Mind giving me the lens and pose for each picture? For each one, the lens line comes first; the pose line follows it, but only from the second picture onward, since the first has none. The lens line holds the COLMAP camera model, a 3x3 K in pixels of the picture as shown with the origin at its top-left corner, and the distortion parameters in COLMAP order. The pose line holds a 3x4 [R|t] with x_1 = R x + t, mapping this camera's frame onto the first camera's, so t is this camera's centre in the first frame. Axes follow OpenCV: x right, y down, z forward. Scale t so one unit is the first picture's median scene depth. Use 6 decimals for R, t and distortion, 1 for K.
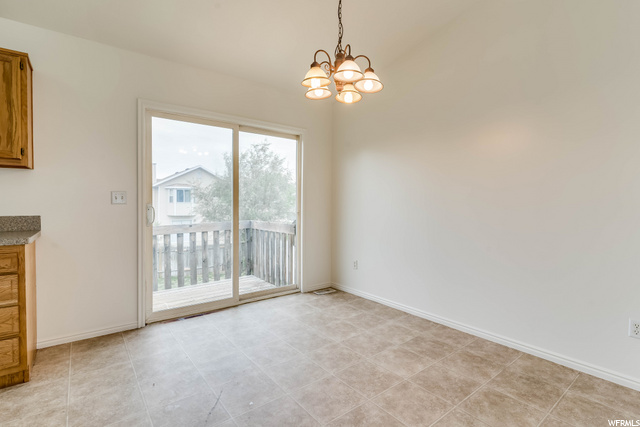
lens RADIAL K [[309.9, 0, 318.0], [0, 309.9, 206.4], [0, 0, 1]] dist [0.003591, 0.000561]
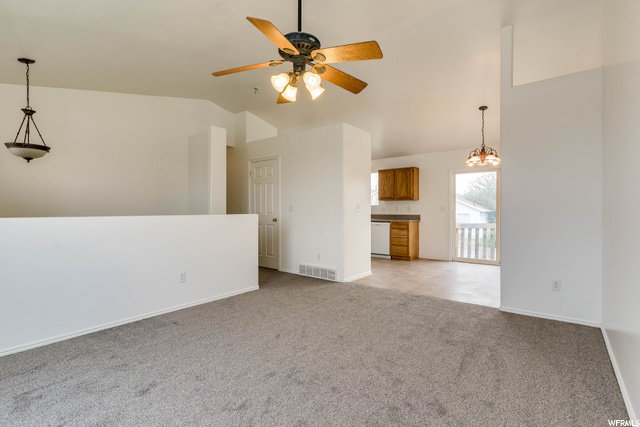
lens RADIAL K [[304.2, 0, 318.0], [0, 304.2, 213.5], [0, 0, 1]] dist [-0.000358, 0.000449]
pose [[0.245965, 0.007591, -0.969249, 1.662625], [-0.013608, 0.999898, 0.004378, 0.017054], [0.969183, 0.012113, 0.246043, -0.672553]]
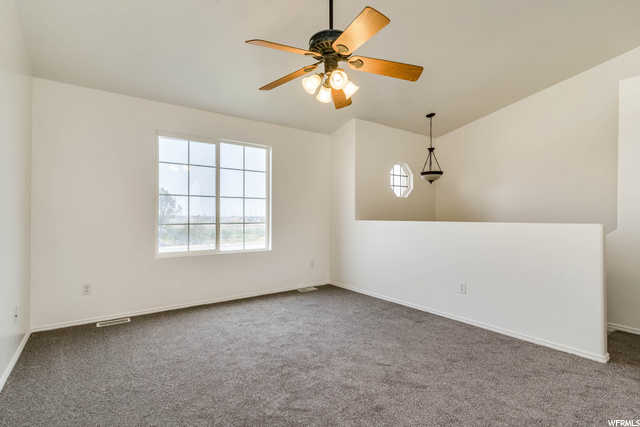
lens RADIAL K [[304.2, 0, 318.0], [0, 304.2, 213.5], [0, 0, 1]] dist [-0.000358, 0.000449]
pose [[-0.999841, -0.007702, 0.016066, 0.805725], [-0.007601, 0.999951, 0.006334, -0.000501], [-0.016114, 0.006211, -0.999851, 0.338604]]
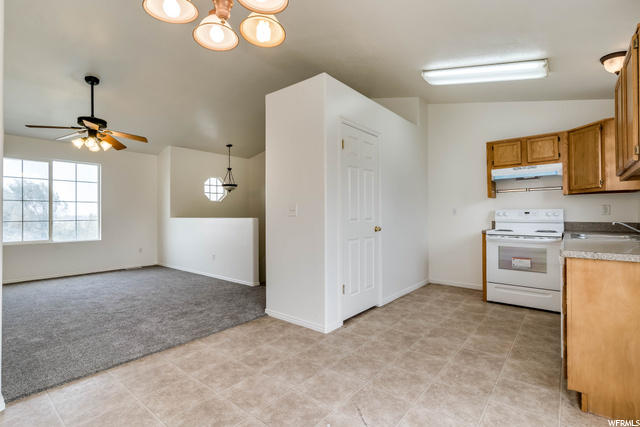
lens RADIAL K [[304.2, 0, 318.0], [0, 304.2, 213.5], [0, 0, 1]] dist [-0.000358, 0.000449]
pose [[-0.972332, -0.002832, -0.233584, 0.023222], [-0.004948, 0.999952, 0.008473, -0.013478], [0.233549, 0.009395, -0.972300, 1.288085]]
